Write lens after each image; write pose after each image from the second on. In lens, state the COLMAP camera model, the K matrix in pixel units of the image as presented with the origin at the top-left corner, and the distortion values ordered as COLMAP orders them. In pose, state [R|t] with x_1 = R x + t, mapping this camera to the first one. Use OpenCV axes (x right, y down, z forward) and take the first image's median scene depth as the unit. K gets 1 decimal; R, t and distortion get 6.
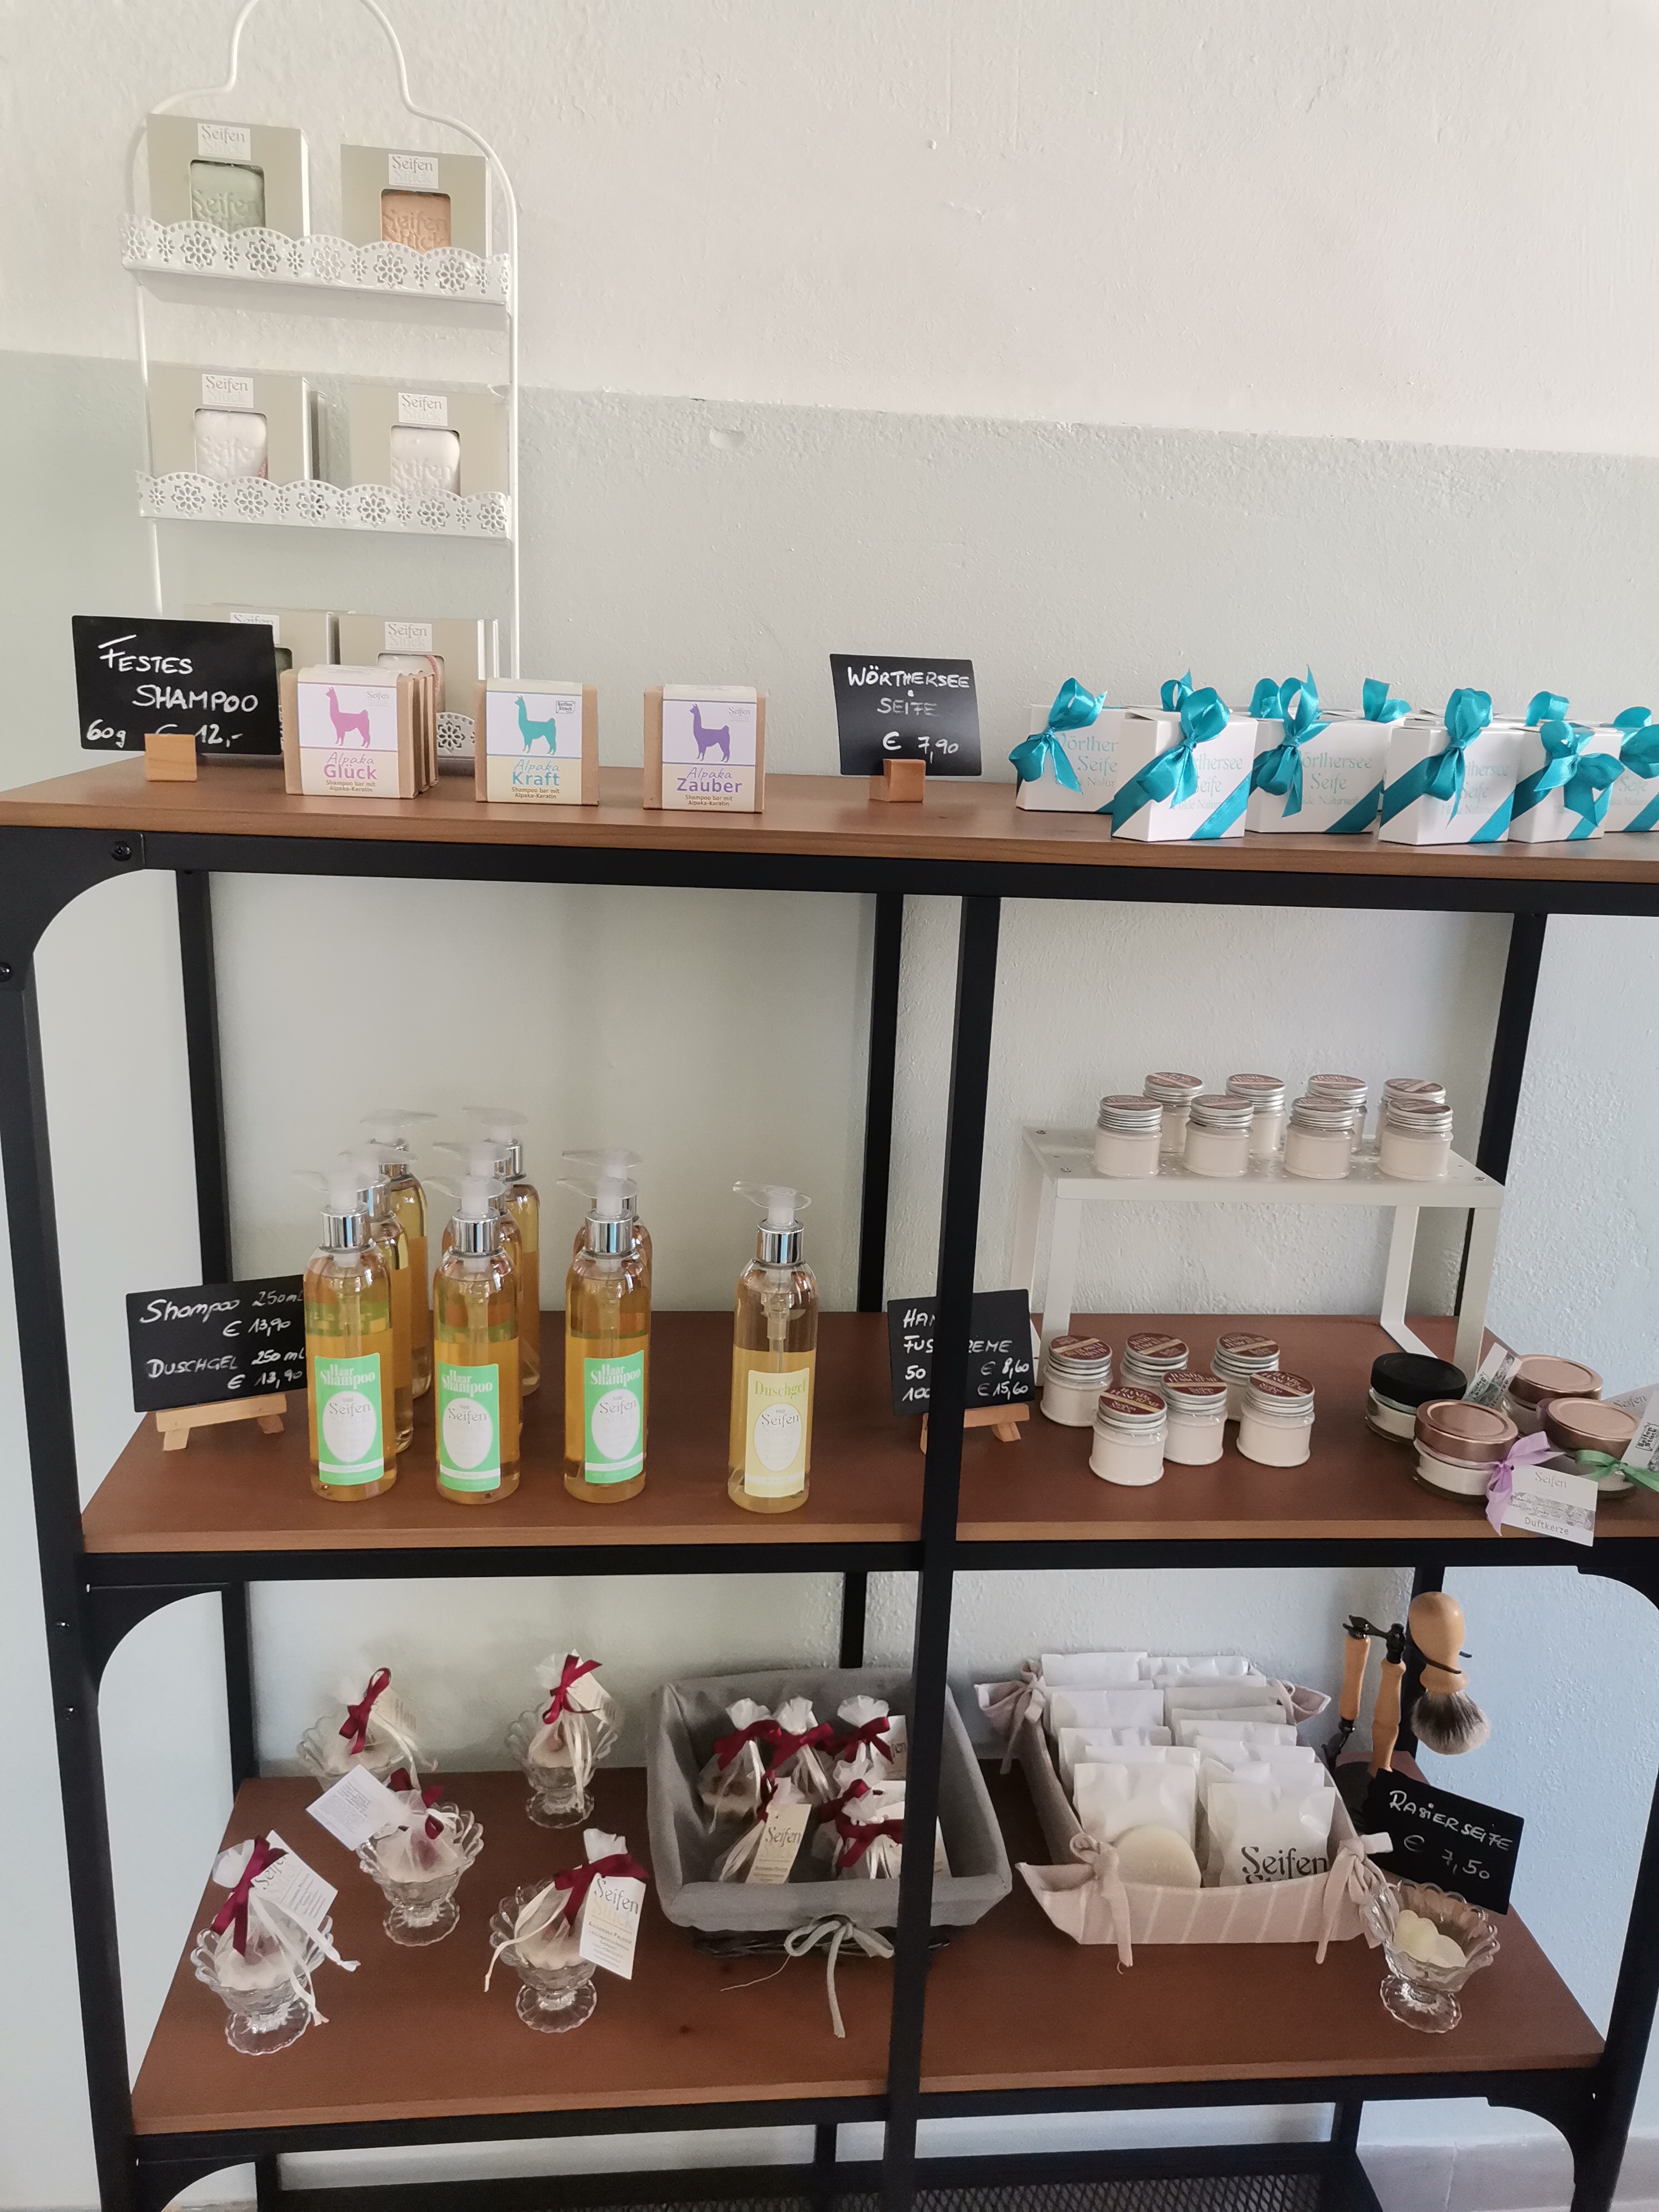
lens RADIAL K [[1693.6, 0, 829.5], [0, 1693.6, 1106.0], [0, 0, 1]] dist [0.051645, 0.001802]
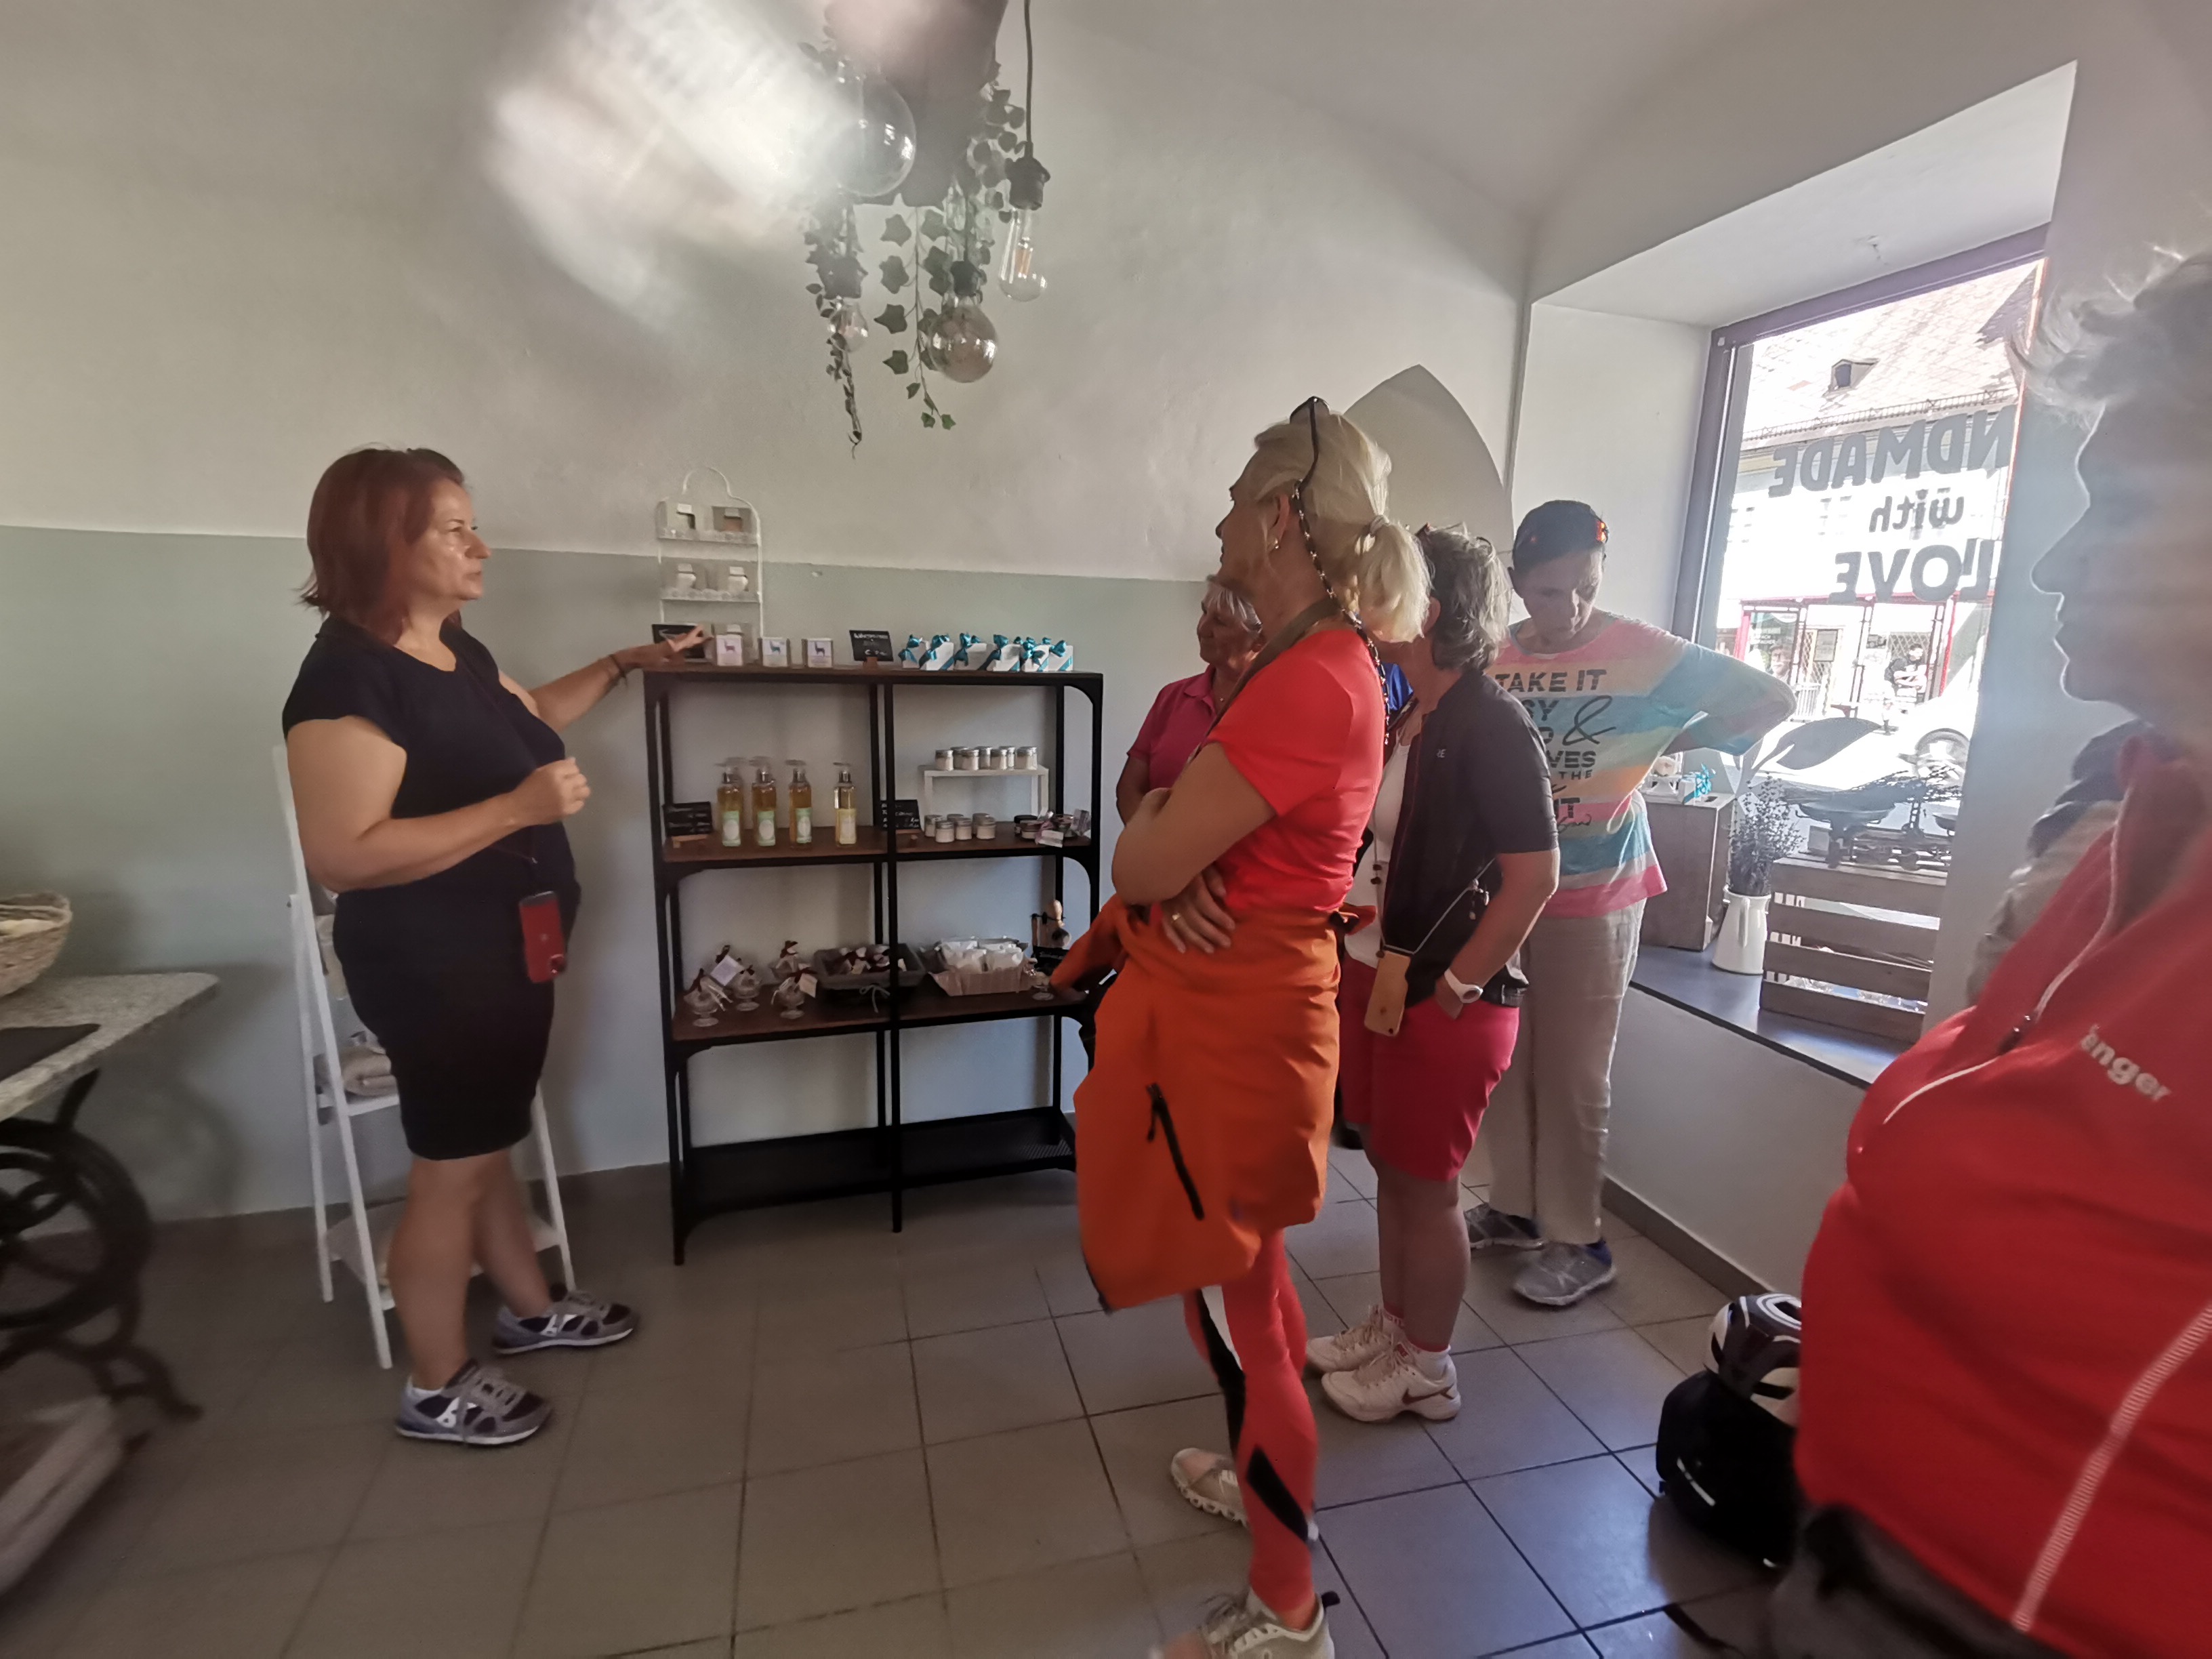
lens RADIAL K [[1076.1, 0, 1106.0], [0, 1076.1, 829.5], [0, 0, 1]] dist [0.065298, 0.000024]
pose [[0.977371, -0.059995, 0.202847, 0.044718], [0.078533, 0.993315, -0.084607, 0.448069], [-0.196415, 0.098622, 0.975549, -1.503367]]
